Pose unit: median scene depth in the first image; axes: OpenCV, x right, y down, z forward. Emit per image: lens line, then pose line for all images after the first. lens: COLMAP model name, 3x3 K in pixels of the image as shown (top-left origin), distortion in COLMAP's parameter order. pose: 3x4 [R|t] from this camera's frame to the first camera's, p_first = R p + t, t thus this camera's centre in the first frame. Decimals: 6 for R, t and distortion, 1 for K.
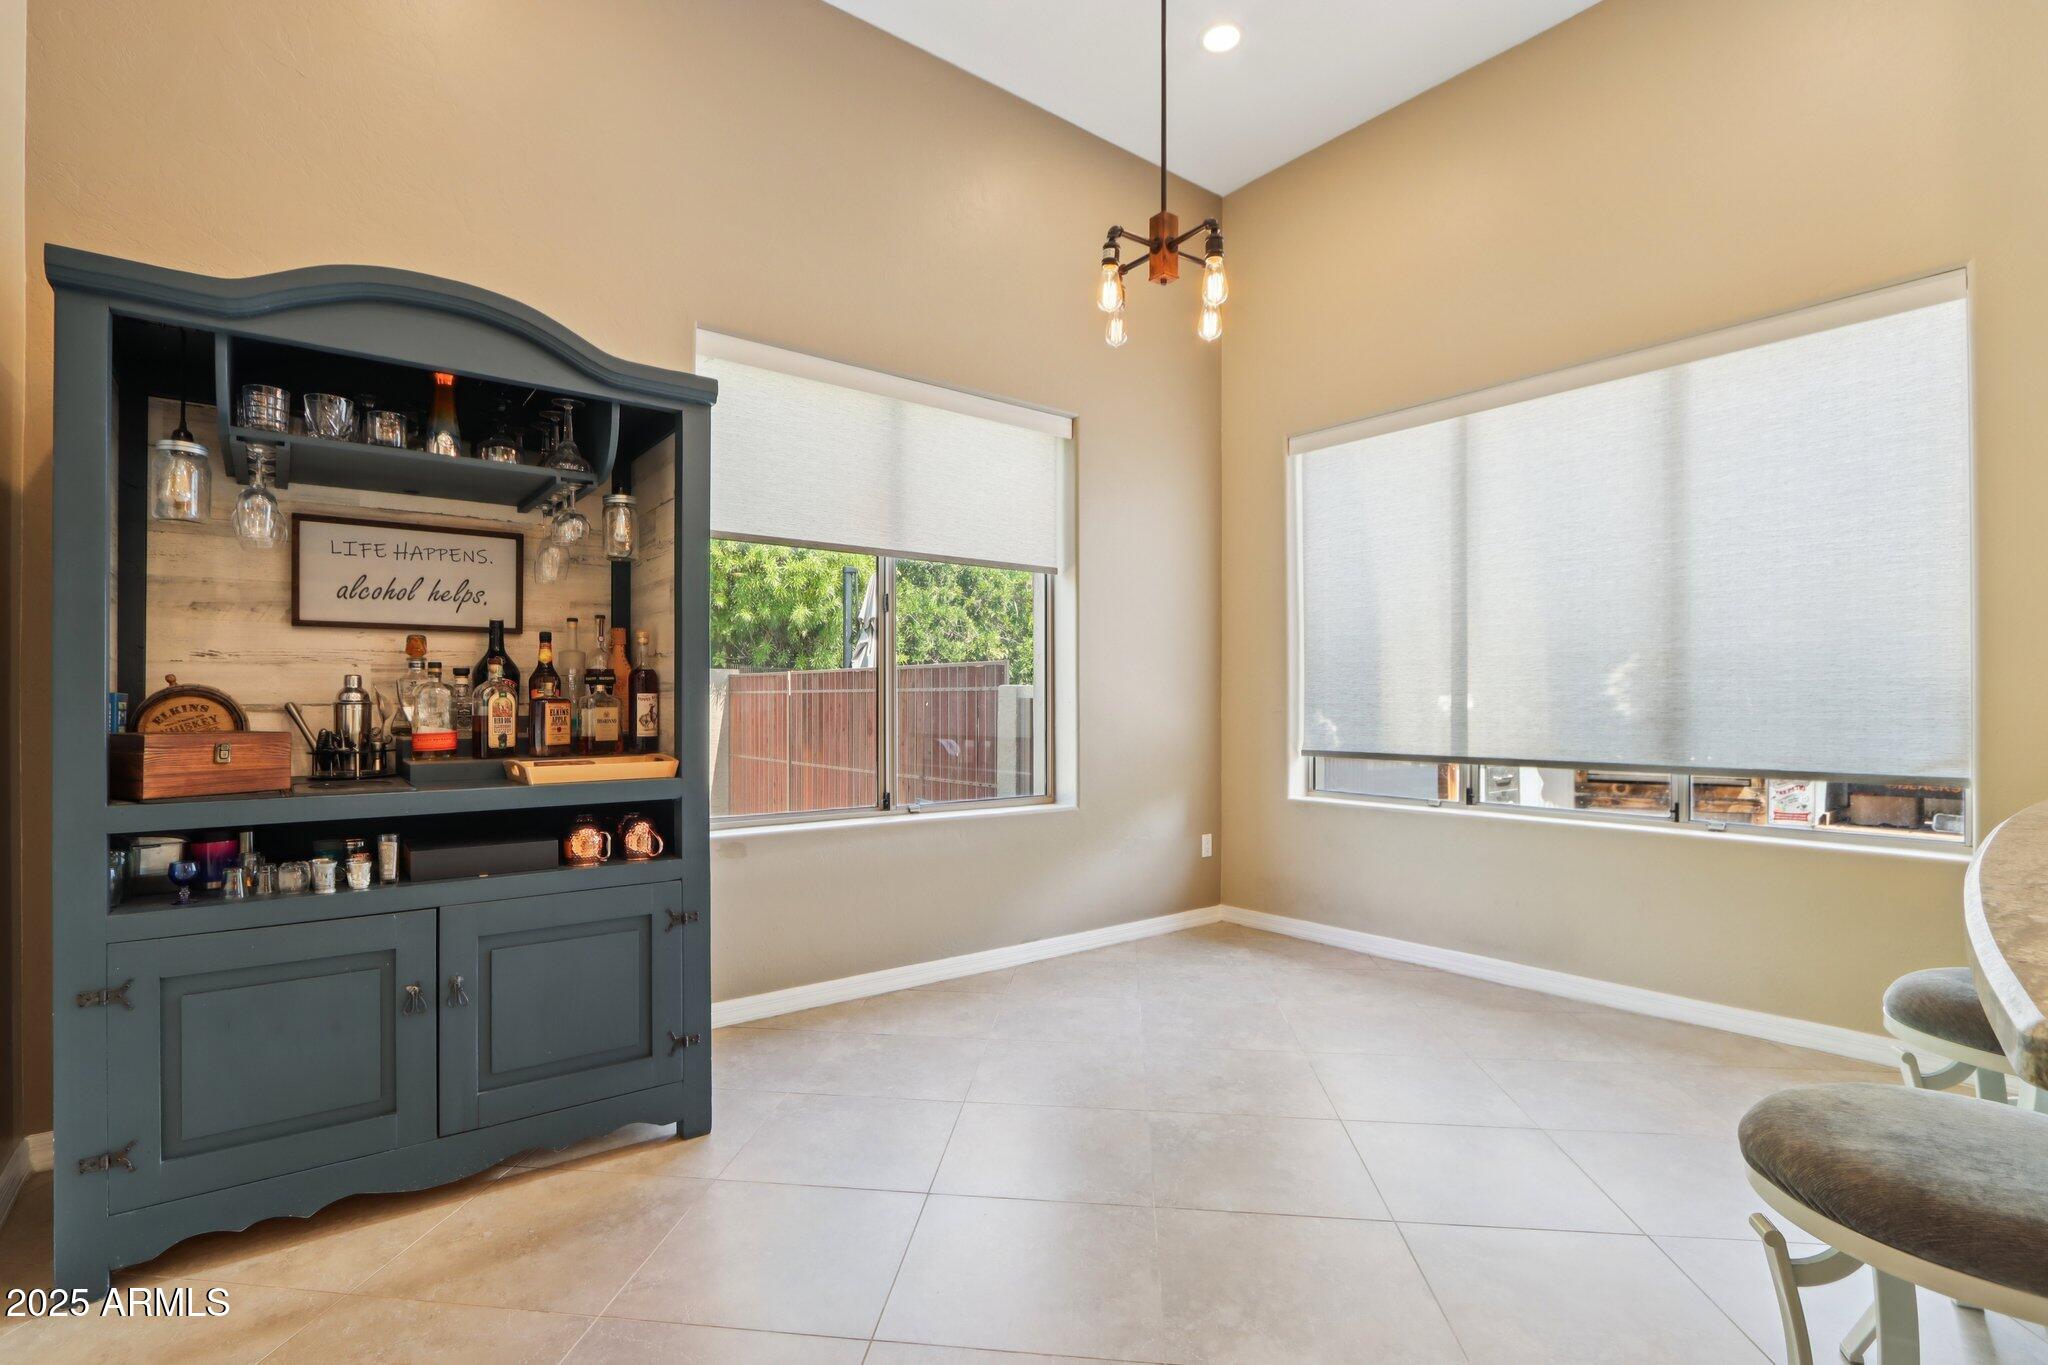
lens RADIAL K [[959.8, 0, 1020.6], [0, 959.8, 696.0], [0, 0, 1]] dist [-0.014992, 0.000905]
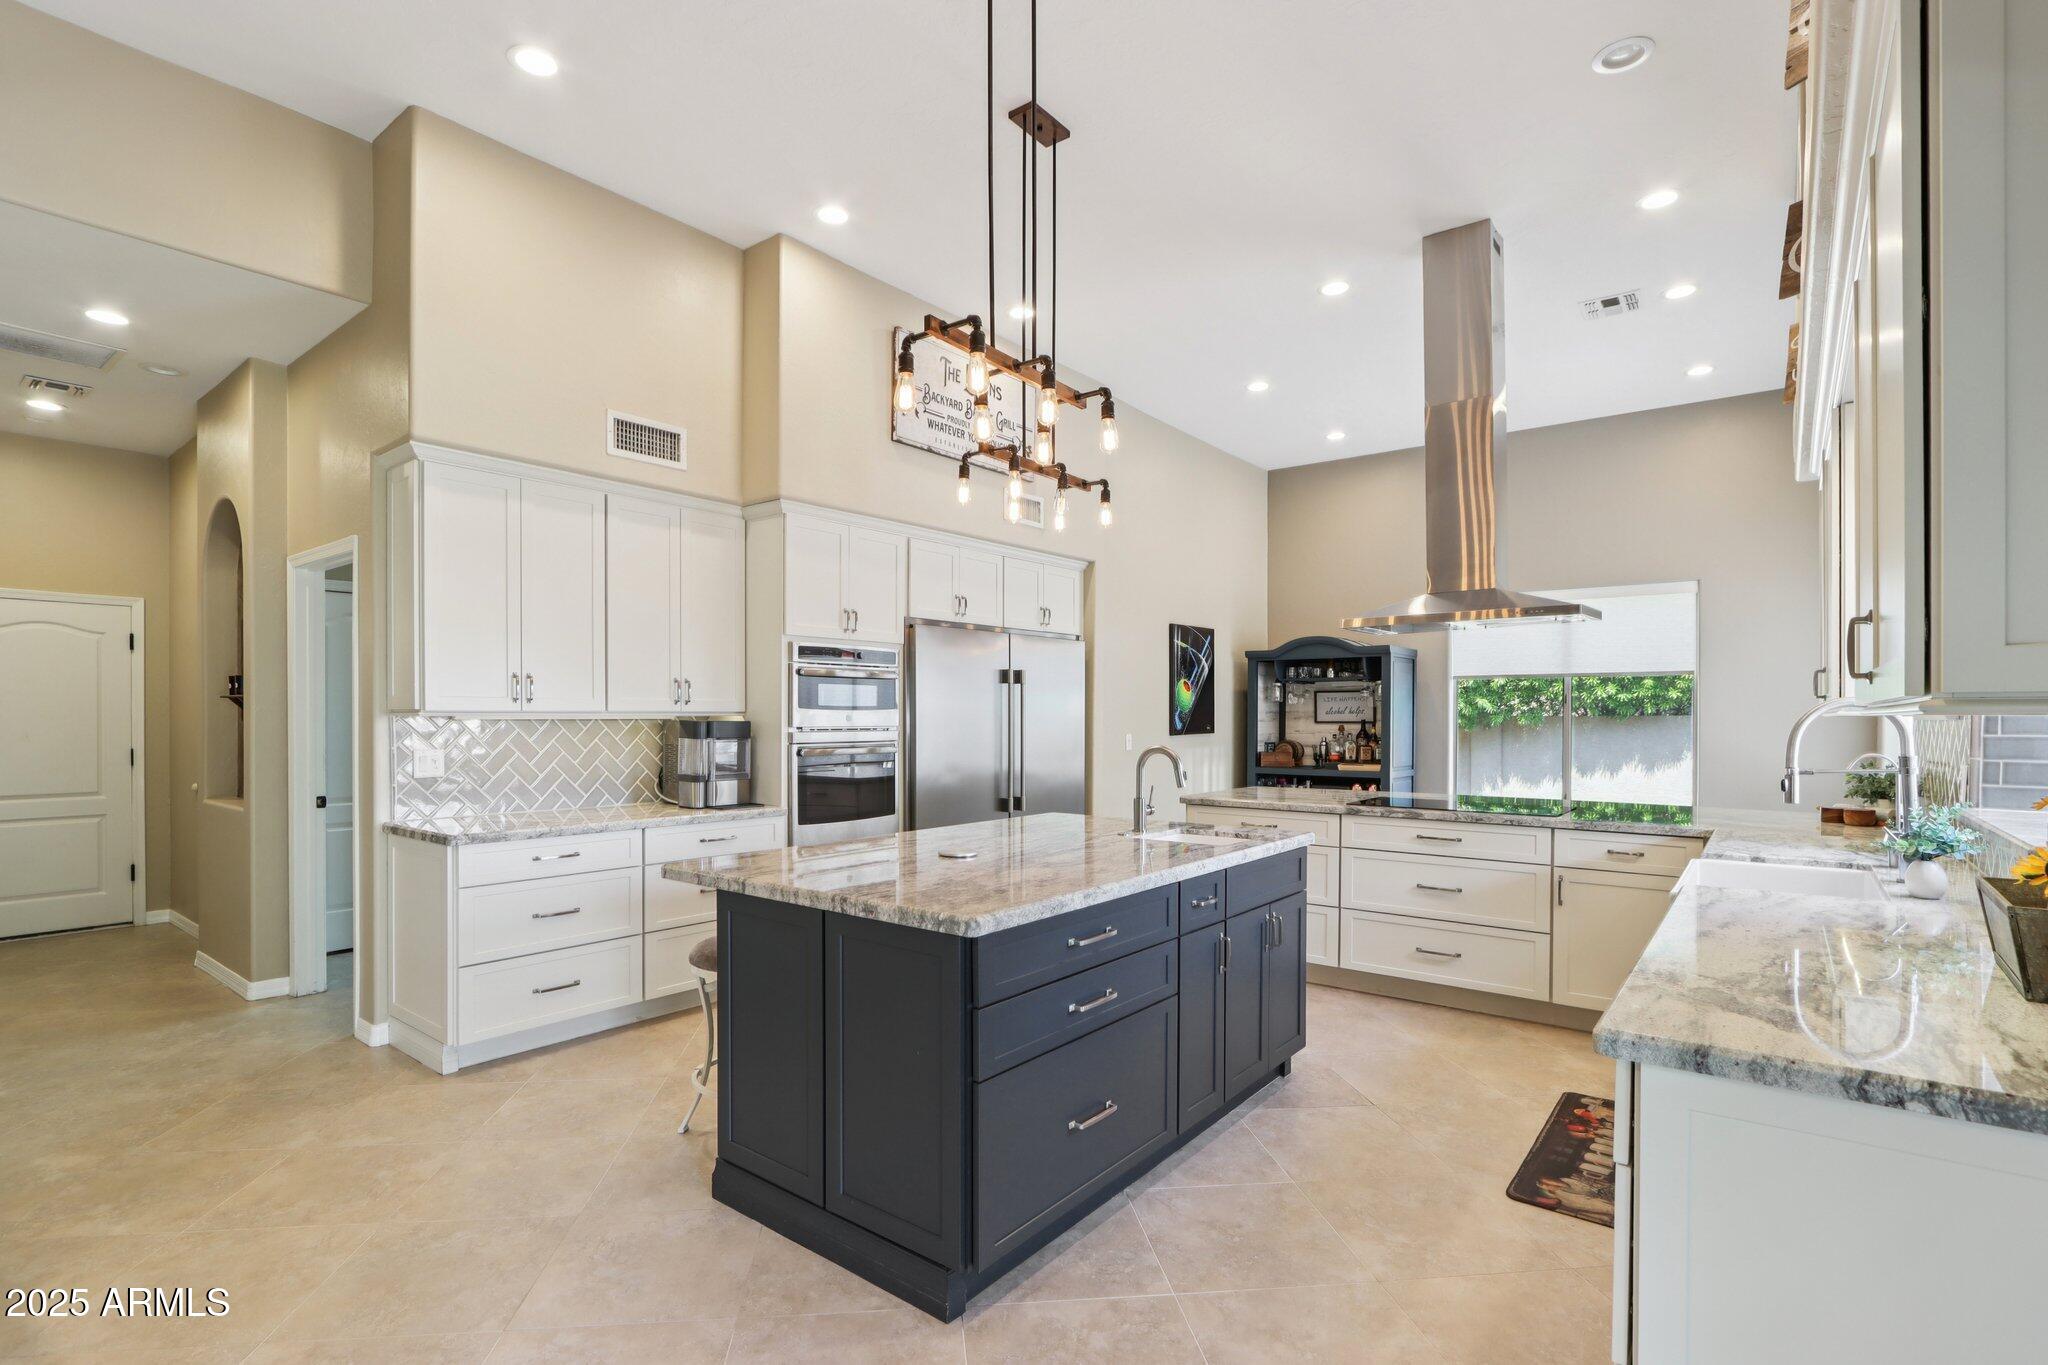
lens RADIAL K [[959.8, 0, 993.5], [0, 959.8, 722.1], [0, 0, 1]] dist [-0.014992, 0.000905]
pose [[0.200165, 0.002582, -0.979759, 2.467740], [0.002528, 0.999992, 0.003152, -0.090561], [0.979759, -0.003108, 0.200157, -0.881814]]
